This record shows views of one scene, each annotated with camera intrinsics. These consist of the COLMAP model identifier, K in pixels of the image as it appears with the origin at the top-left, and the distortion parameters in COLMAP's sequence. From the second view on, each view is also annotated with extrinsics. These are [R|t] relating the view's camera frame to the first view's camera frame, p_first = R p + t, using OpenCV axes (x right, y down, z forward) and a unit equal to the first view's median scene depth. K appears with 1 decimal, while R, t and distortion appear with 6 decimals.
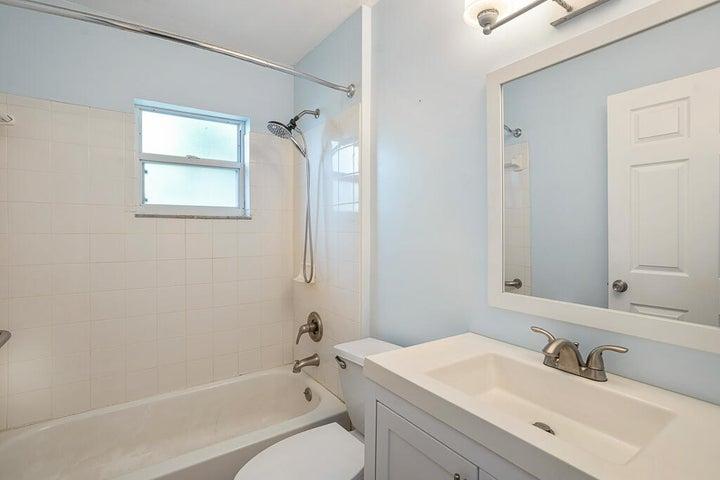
lens RADIAL K [[348.8, 0, 359.9], [0, 348.8, 229.2], [0, 0, 1]] dist [-0.051766, 0.027067]
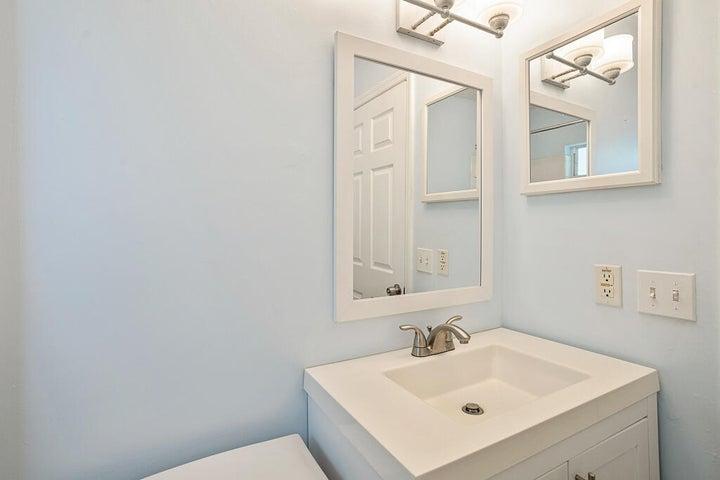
lens RADIAL K [[348.8, 0, 359.9], [0, 348.8, 229.2], [0, 0, 1]] dist [-0.051766, 0.027067]
pose [[0.087681, 0.000861, 0.996148, -0.497510], [-0.000969, 0.999999, -0.000779, 0.009966], [-0.996148, -0.000897, 0.087682, 1.031798]]
